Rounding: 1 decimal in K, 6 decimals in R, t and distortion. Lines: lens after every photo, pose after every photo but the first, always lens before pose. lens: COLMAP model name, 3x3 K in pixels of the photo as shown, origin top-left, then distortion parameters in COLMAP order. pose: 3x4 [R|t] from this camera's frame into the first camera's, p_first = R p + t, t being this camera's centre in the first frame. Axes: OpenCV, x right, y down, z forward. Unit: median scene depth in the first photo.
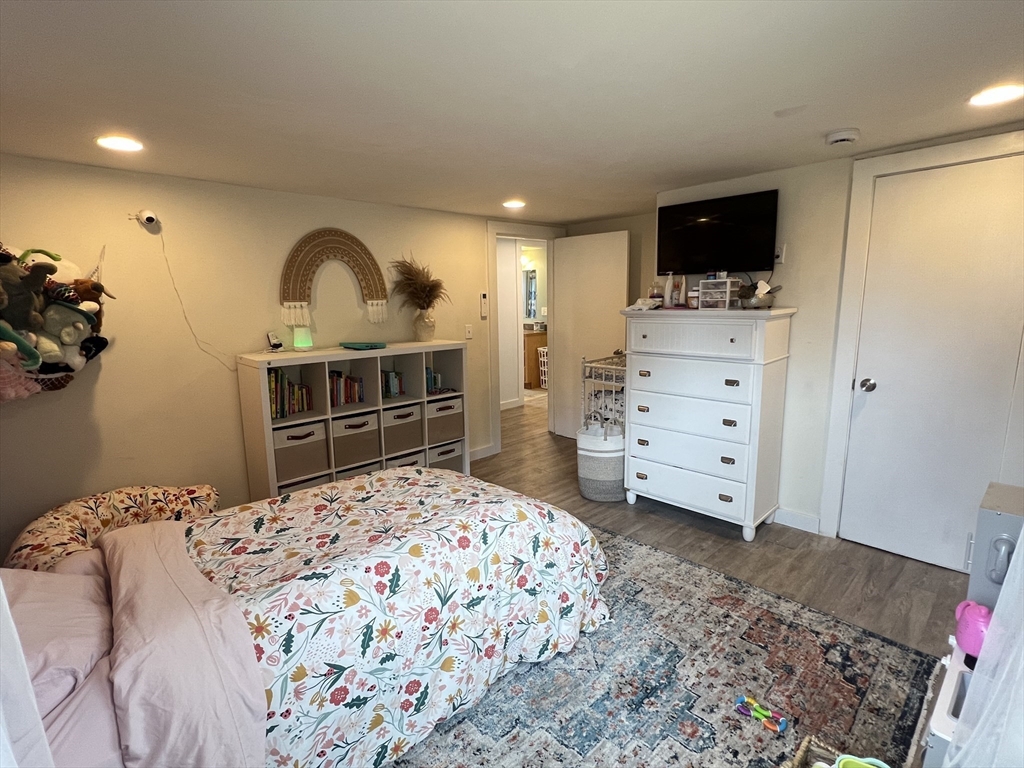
lens RADIAL K [[510.8, 0, 509.2], [0, 510.8, 382.9], [0, 0, 1]] dist [0.000465, -0.000339]
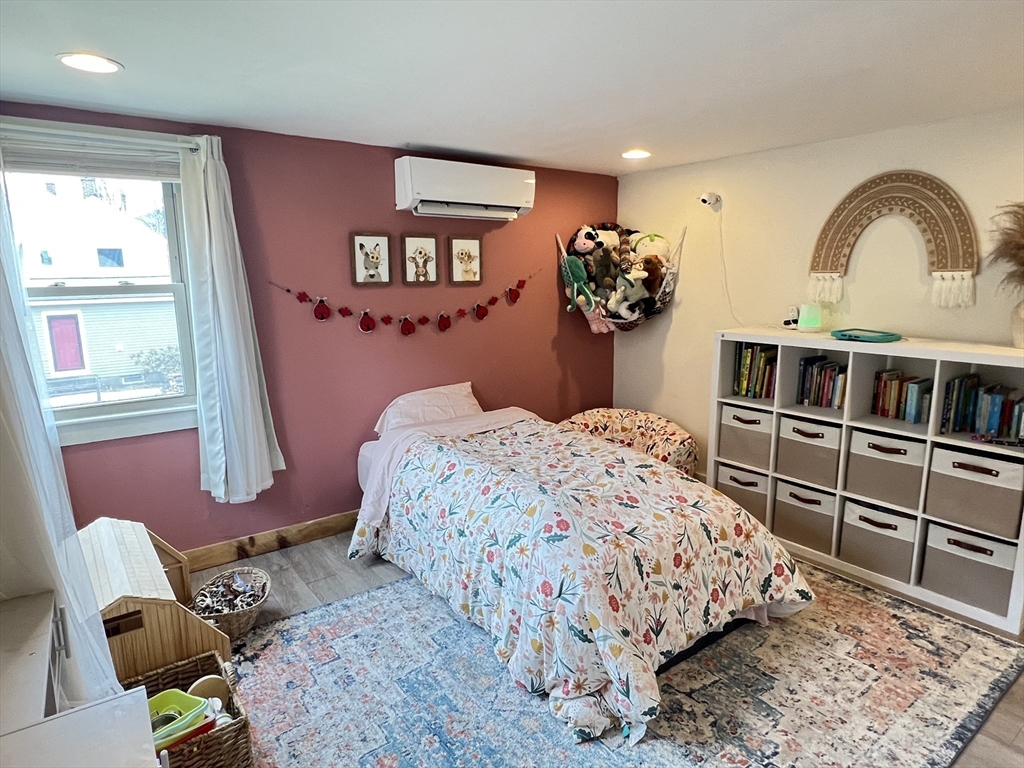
lens RADIAL K [[606.0, 0, 506.1], [0, 606.0, 384.9], [0, 0, 1]] dist [-0.000191, -0.000168]
pose [[-0.135155, 0.195675, -0.971311, 0.639725], [-0.151470, 0.964703, 0.215420, -0.115988], [0.979178, 0.176239, -0.100746, 0.622442]]
